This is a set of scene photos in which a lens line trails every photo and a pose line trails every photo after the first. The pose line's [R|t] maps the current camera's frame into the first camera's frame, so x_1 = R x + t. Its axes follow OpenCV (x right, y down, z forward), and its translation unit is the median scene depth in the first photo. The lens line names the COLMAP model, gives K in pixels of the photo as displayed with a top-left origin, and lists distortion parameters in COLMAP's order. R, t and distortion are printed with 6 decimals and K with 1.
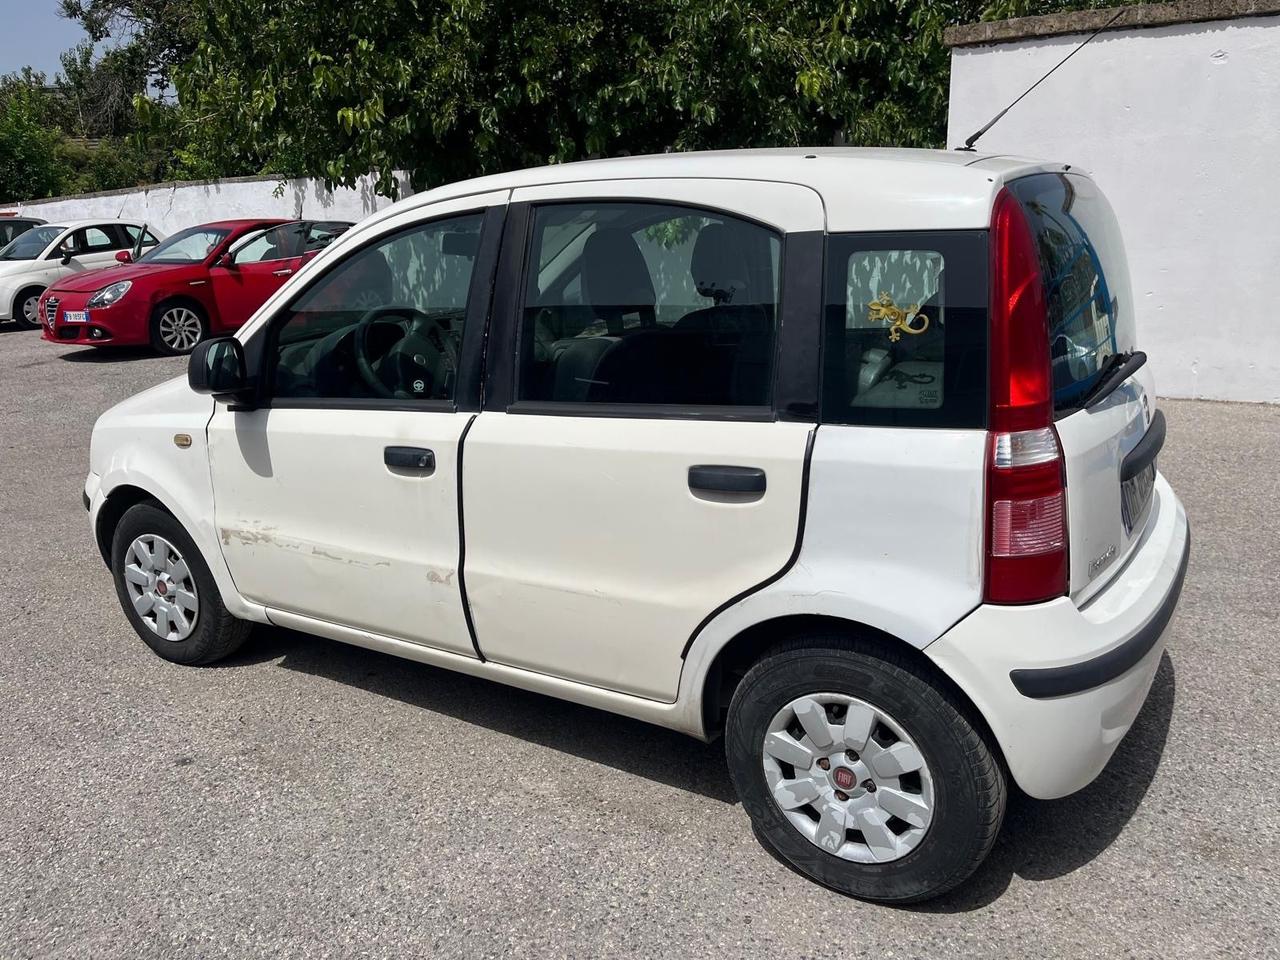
lens RADIAL K [[983.7, 0, 642.3], [0, 983.7, 461.7], [0, 0, 1]] dist [0.075531, -0.107700]
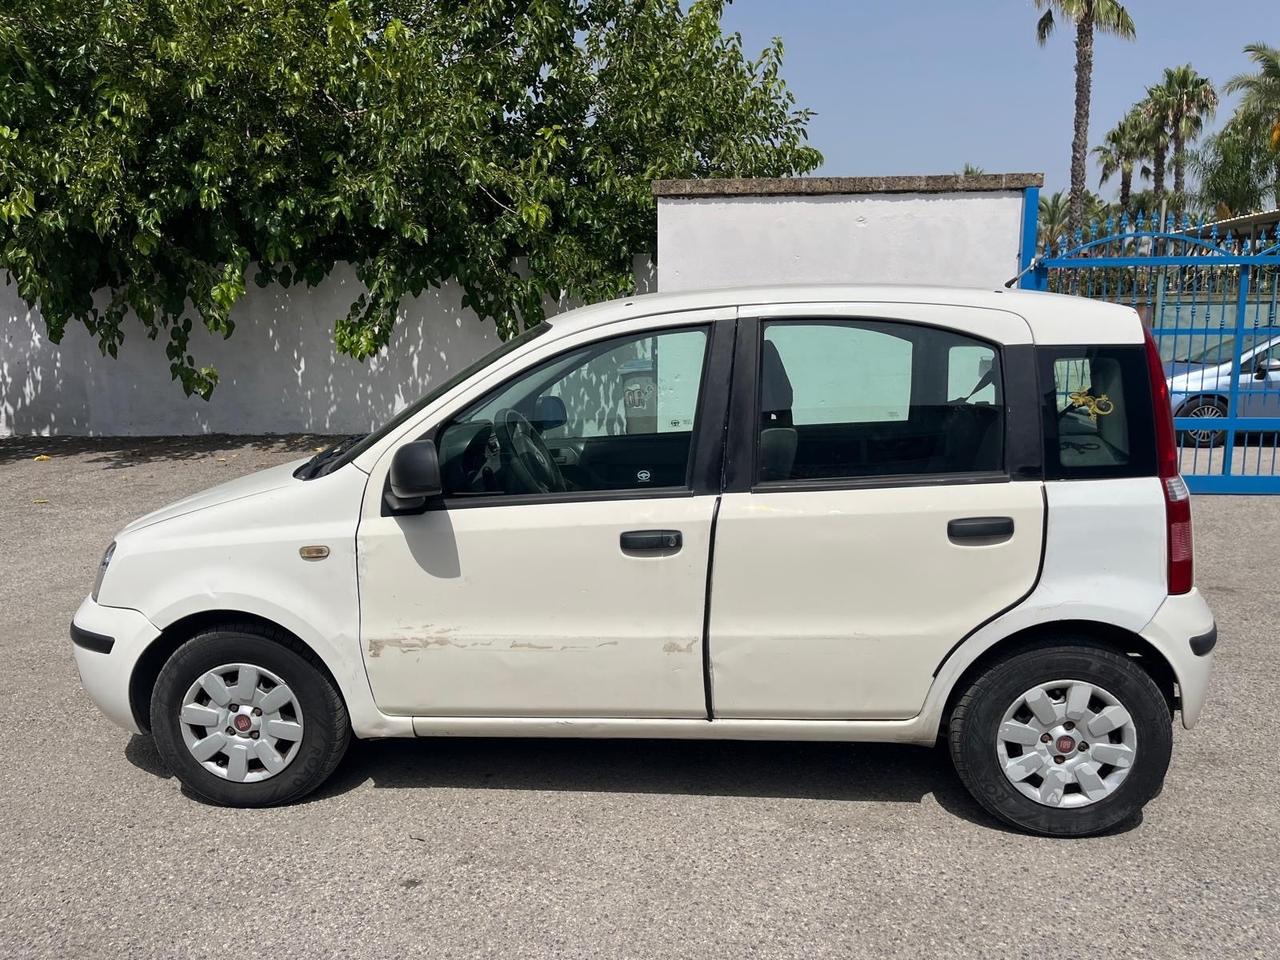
lens RADIAL K [[983.7, 0, 642.3], [0, 983.7, 461.7], [0, 0, 1]] dist [0.075531, -0.107700]
pose [[0.888356, -0.038261, 0.457559, -0.732102], [0.089813, 0.991752, -0.091444, 0.008702], [-0.450287, 0.122329, 0.884465, 0.014912]]
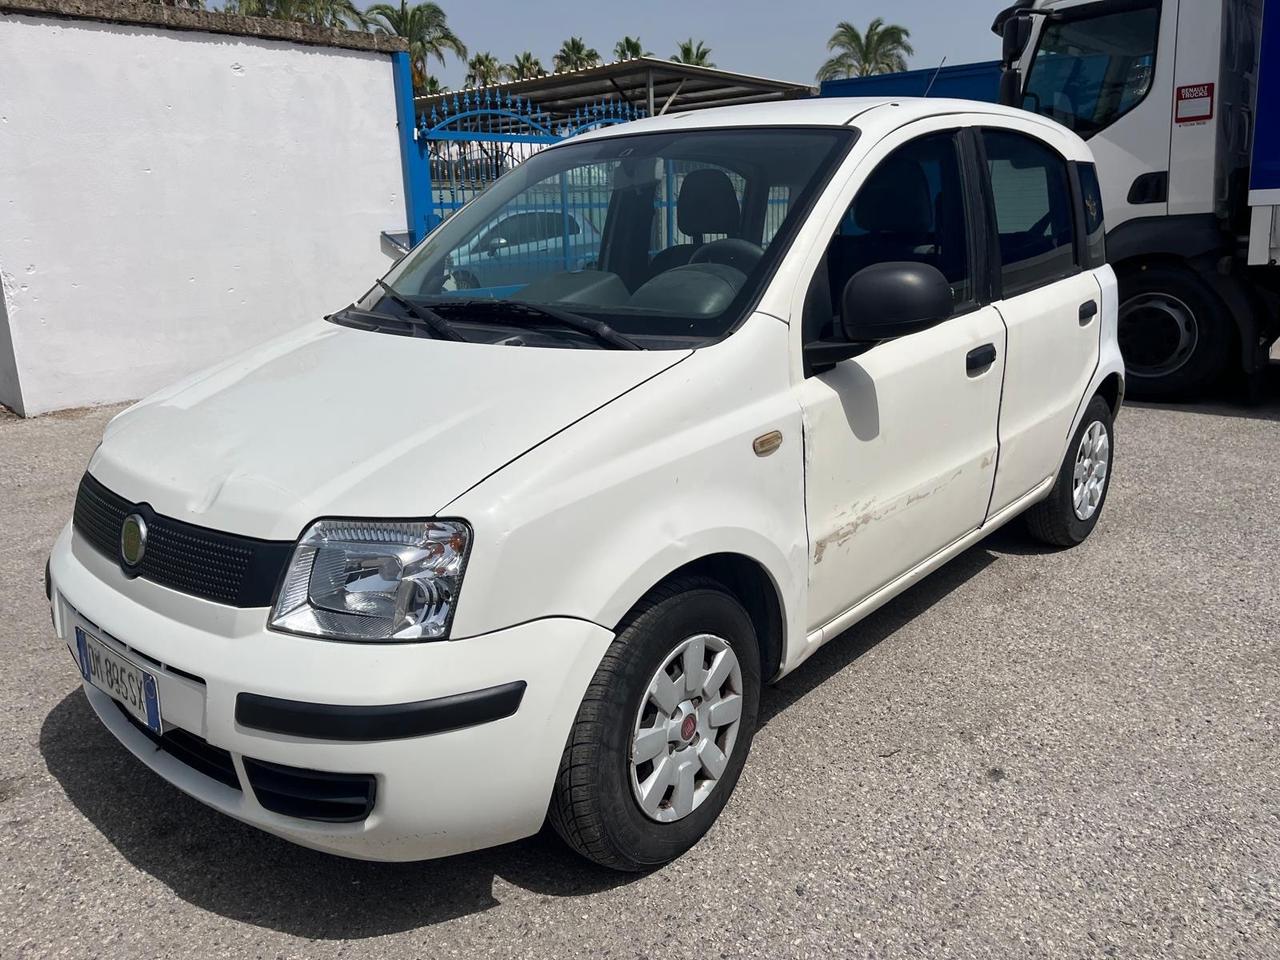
lens RADIAL K [[987.7, 0, 640.0], [0, 987.7, 480.0], [0, 0, 1]] dist [0.075340, -0.123861]
pose [[0.143561, -0.229404, 0.962686, -1.326588], [0.257587, 0.947895, 0.187467, -0.170199], [-0.955531, 0.221062, 0.195172, 1.145517]]
